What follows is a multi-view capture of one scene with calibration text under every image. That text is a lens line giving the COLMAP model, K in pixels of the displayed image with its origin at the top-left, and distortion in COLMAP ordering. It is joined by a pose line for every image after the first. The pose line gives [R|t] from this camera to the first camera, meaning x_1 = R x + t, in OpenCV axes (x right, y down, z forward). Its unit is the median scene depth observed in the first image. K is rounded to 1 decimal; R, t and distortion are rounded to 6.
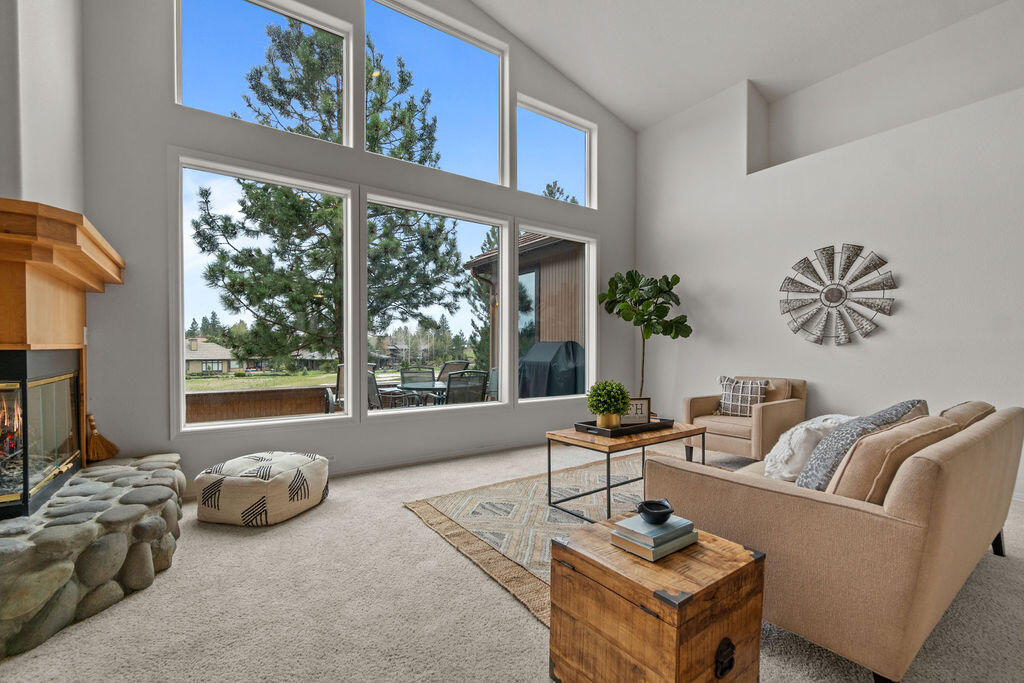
lens RADIAL K [[448.9, 0, 519.0], [0, 448.9, 351.2], [0, 0, 1]] dist [-0.002122, -0.000079]
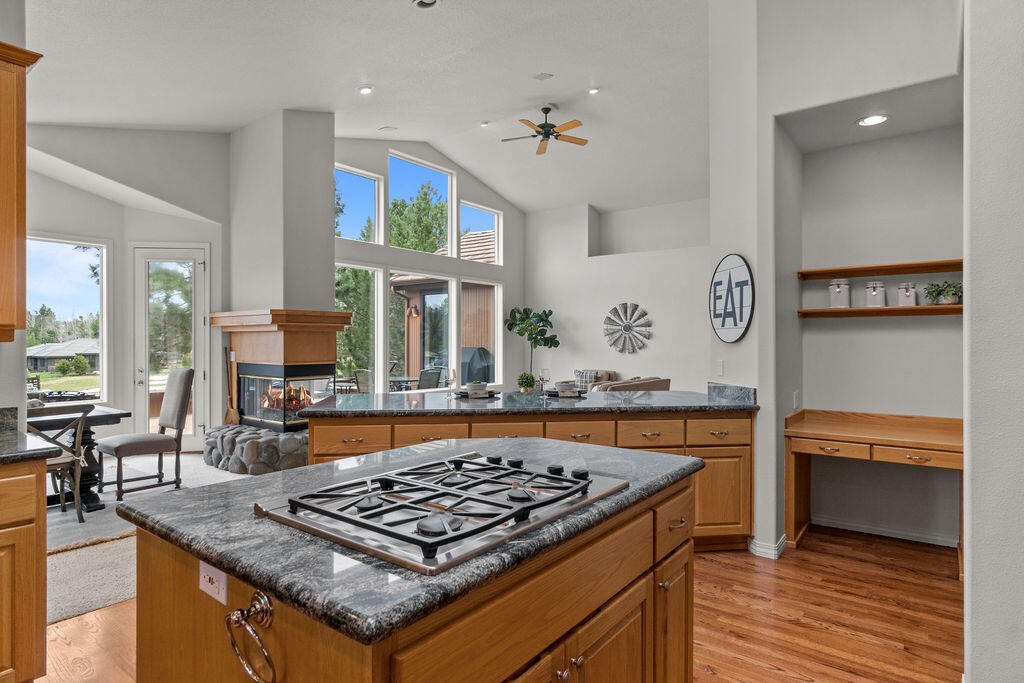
lens RADIAL K [[558.8, 0, 509.8], [0, 558.8, 342.2], [0, 0, 1]] dist [0.001293, 0.000077]
pose [[0.958766, -0.001686, 0.284190, -0.414015], [0.001790, 0.999998, -0.000106, -0.052506], [-0.284190, 0.000611, 0.958768, -1.018531]]
